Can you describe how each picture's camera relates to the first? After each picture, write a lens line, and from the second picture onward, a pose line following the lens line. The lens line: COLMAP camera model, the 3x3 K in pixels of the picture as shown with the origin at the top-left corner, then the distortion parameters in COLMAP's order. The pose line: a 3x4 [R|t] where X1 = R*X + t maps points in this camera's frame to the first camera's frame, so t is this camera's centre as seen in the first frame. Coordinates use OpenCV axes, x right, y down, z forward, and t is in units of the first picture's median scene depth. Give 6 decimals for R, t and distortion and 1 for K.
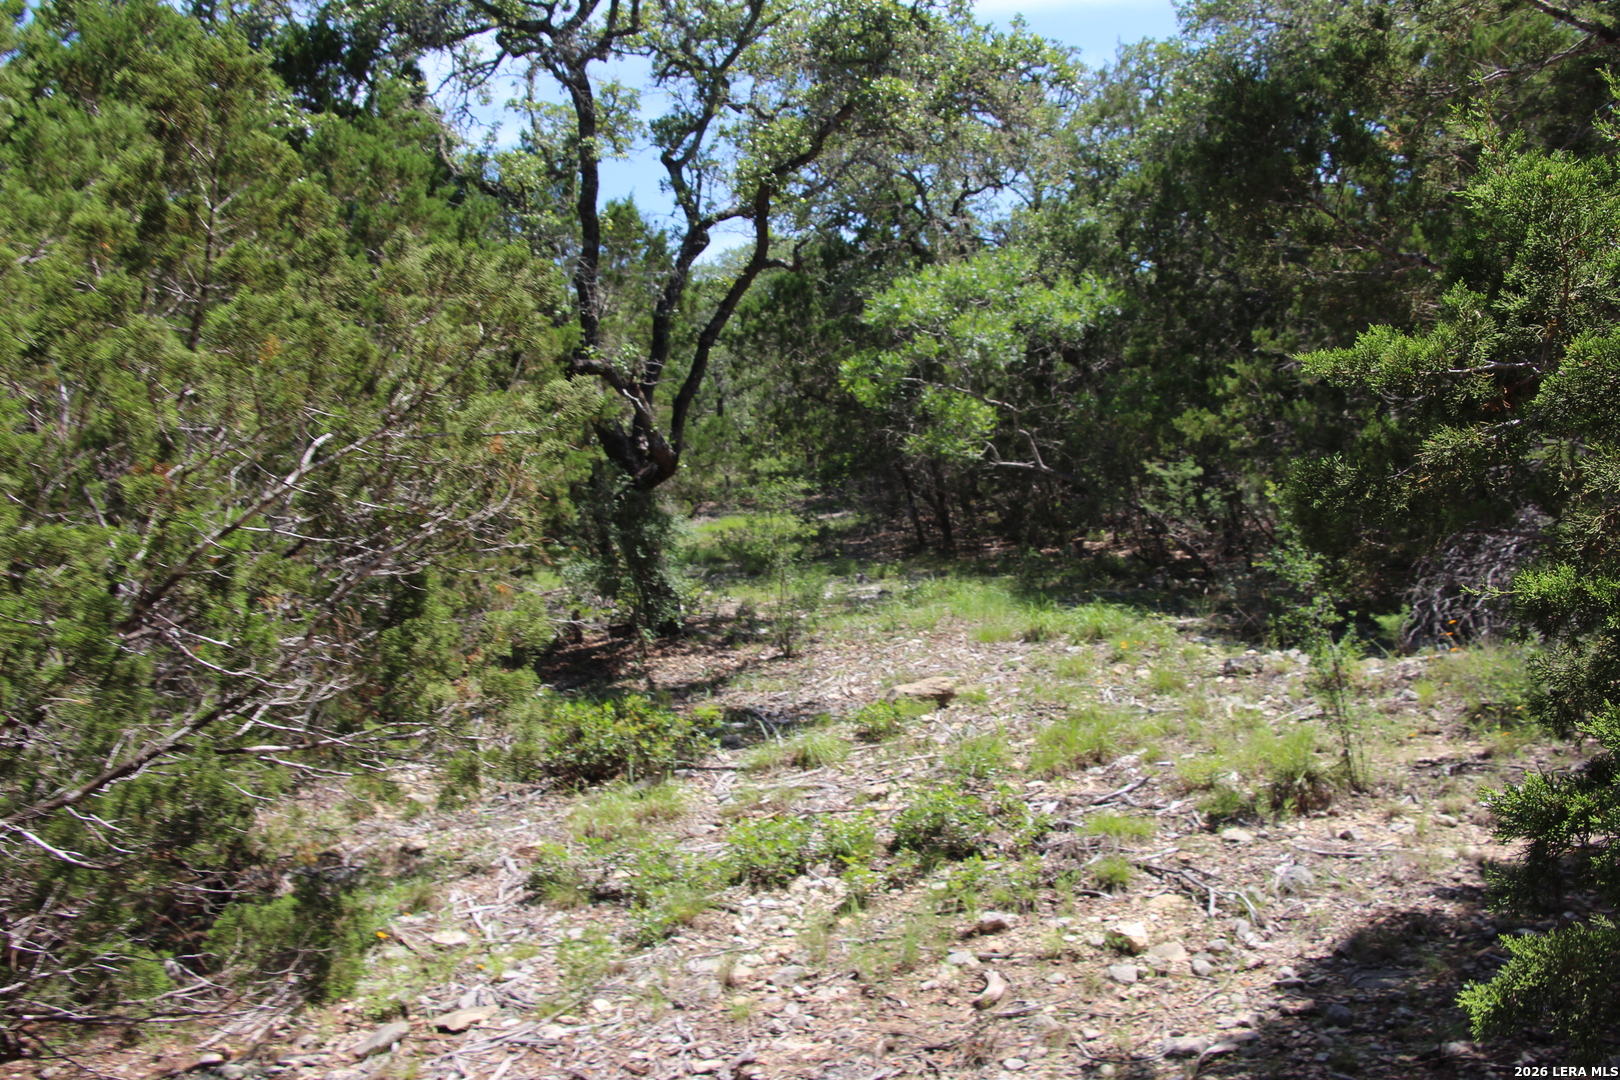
lens RADIAL K [[1687.9, 0, 810.0], [0, 1687.9, 540.0], [0, 0, 1]] dist [-0.103518, 0.243699]
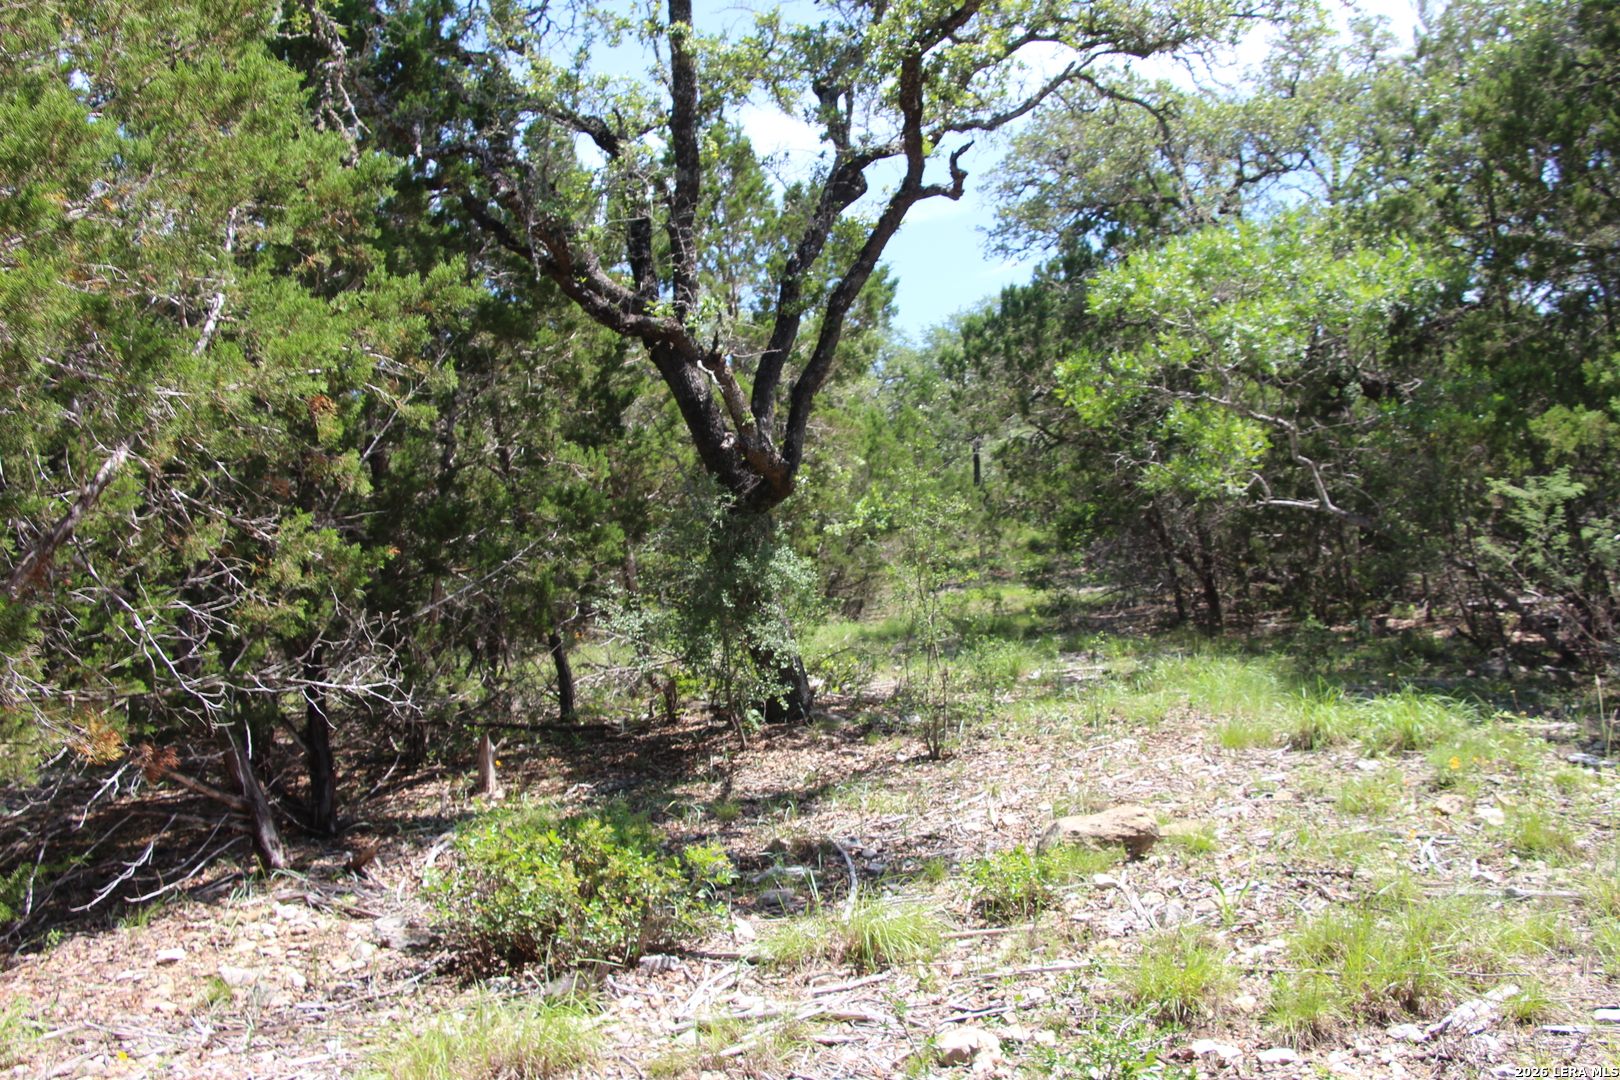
lens RADIAL K [[1687.9, 0, 810.0], [0, 1687.9, 540.0], [0, 0, 1]] dist [-0.103518, 0.243699]
pose [[0.985110, 0.018768, -0.170898, 0.048243], [-0.027167, 0.998528, -0.046937, 0.013538], [0.169766, 0.050881, 0.984170, 0.295533]]
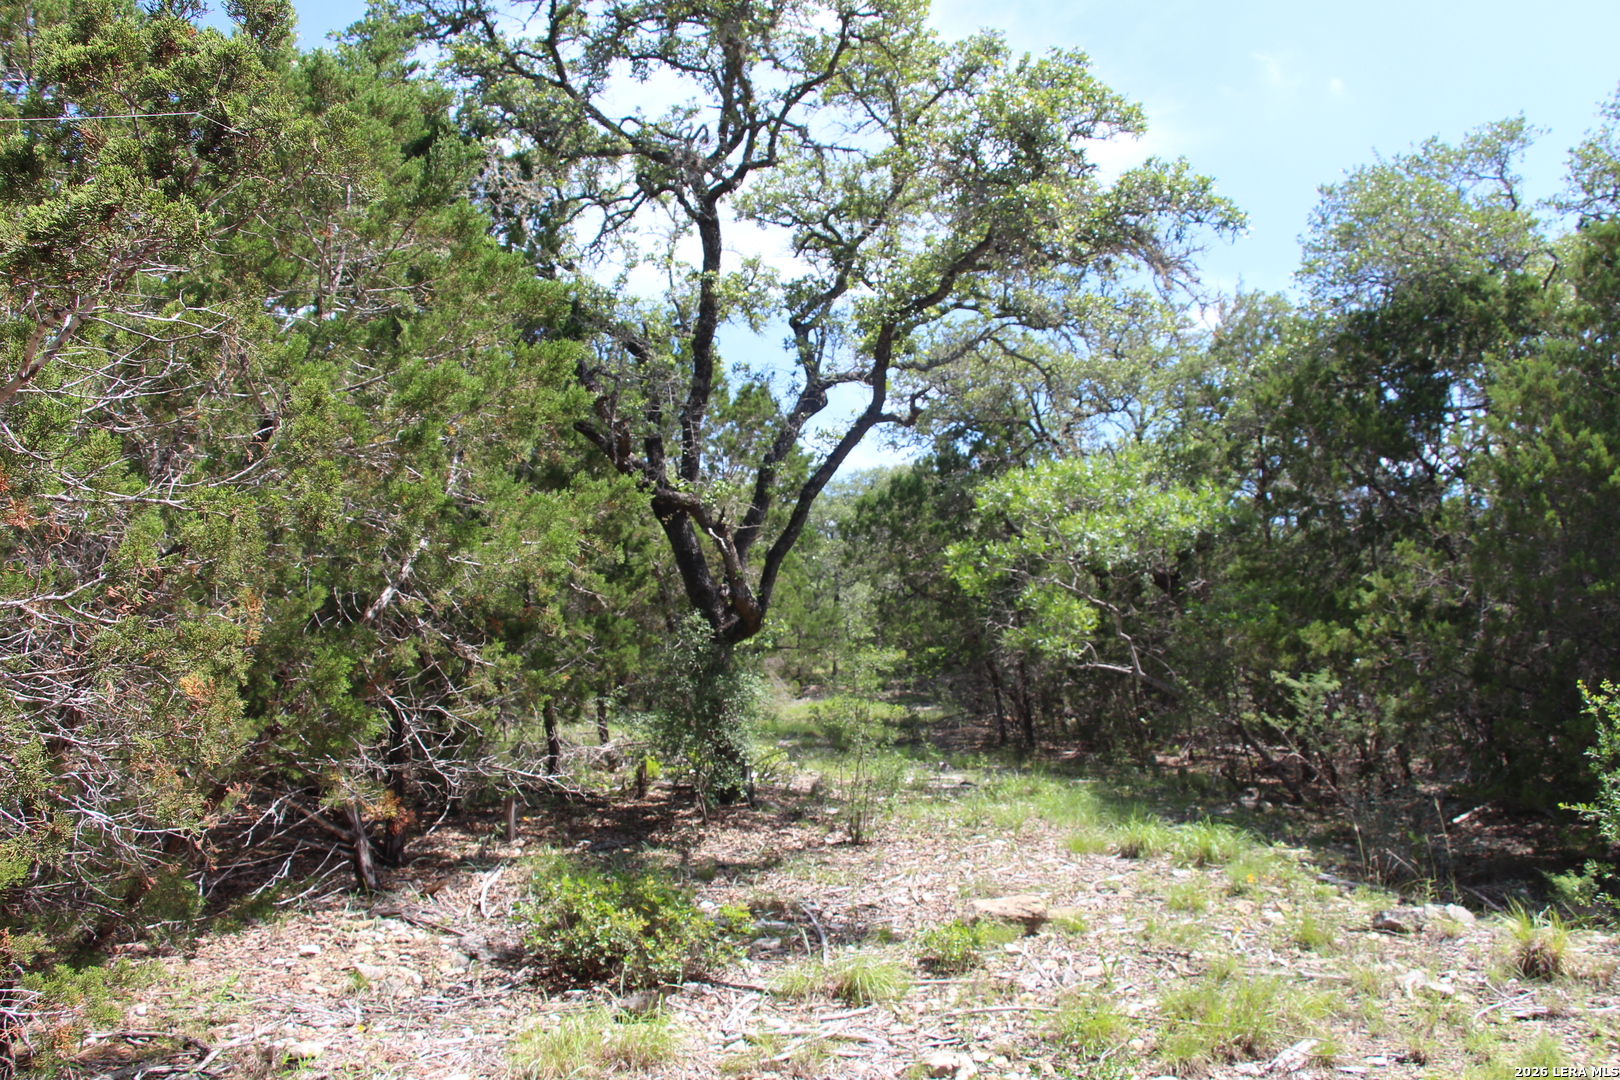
lens RADIAL K [[1354.2, 0, 818.8], [0, 1354.2, 543.7], [0, 0, 1]] dist [-0.189881, 0.176106]
pose [[0.991441, 0.105718, -0.076612, 0.004748], [-0.115080, 0.984765, -0.130365, 0.006701], [0.061663, 0.138066, 0.988502, 0.250049]]
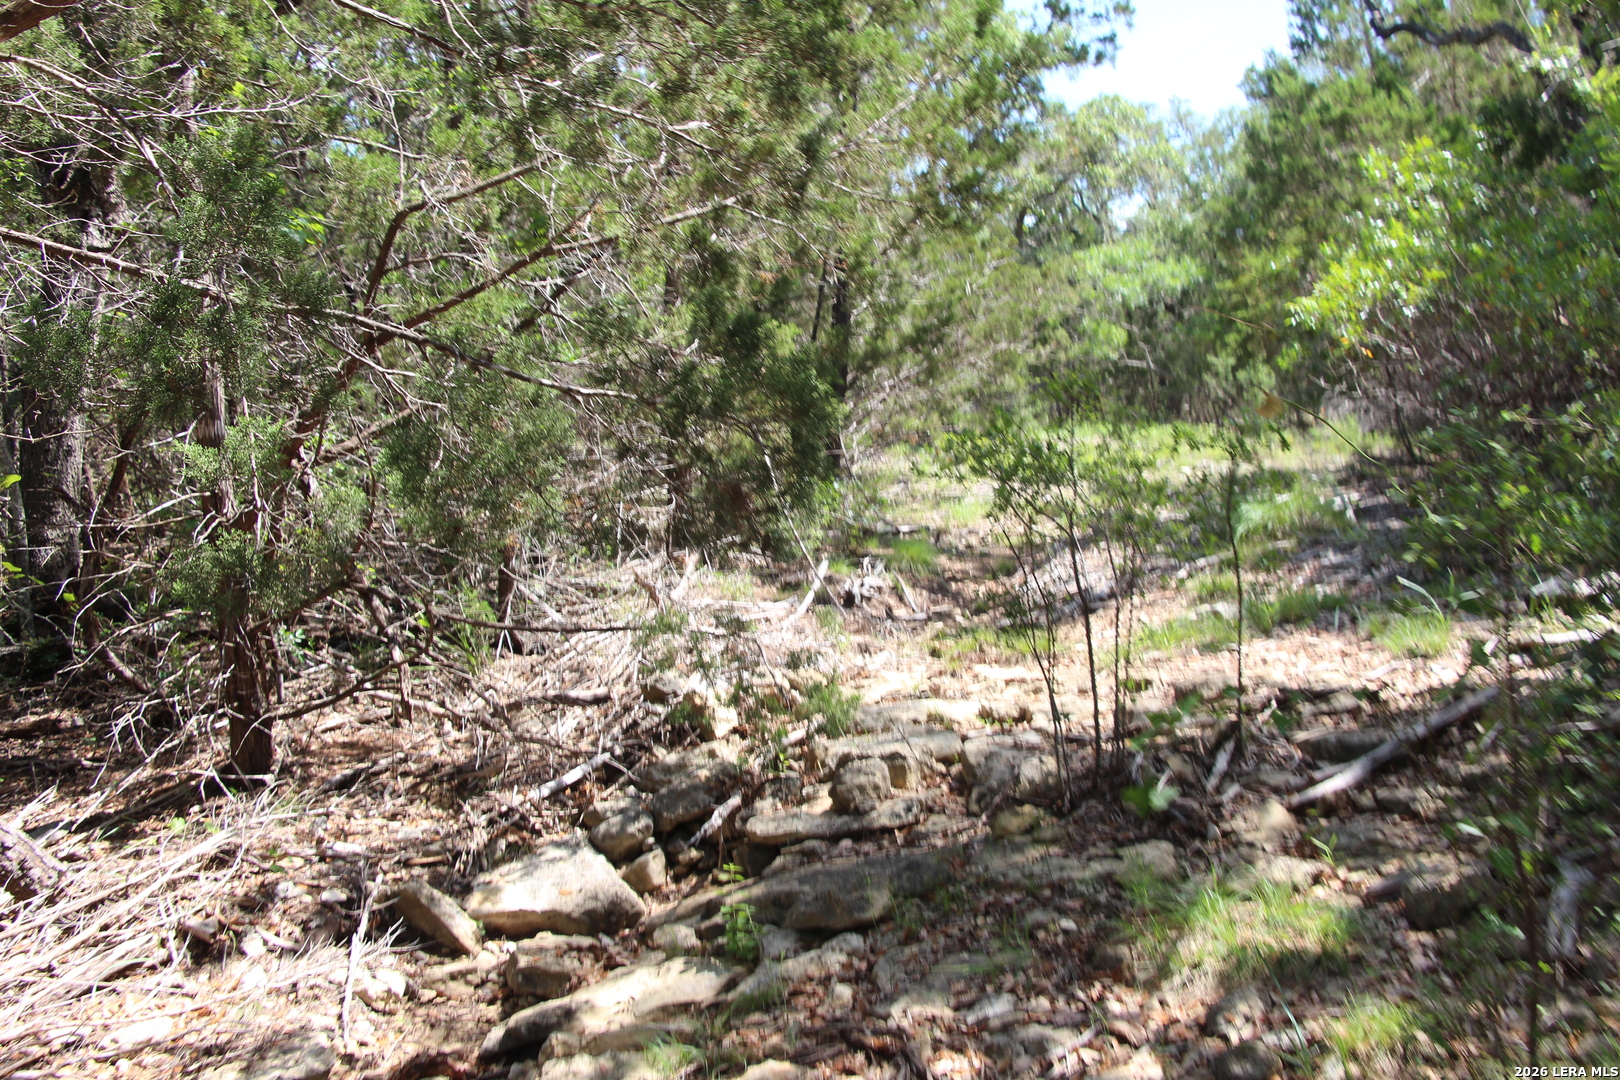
lens RADIAL K [[1687.9, 0, 810.0], [0, 1687.9, 540.0], [0, 0, 1]] dist [-0.103518, 0.243699]
pose [[0.996539, 0.072144, -0.041303, -0.158620], [-0.071002, 0.997069, 0.028495, 0.137008], [0.043237, -0.025463, 0.998740, -0.931878]]
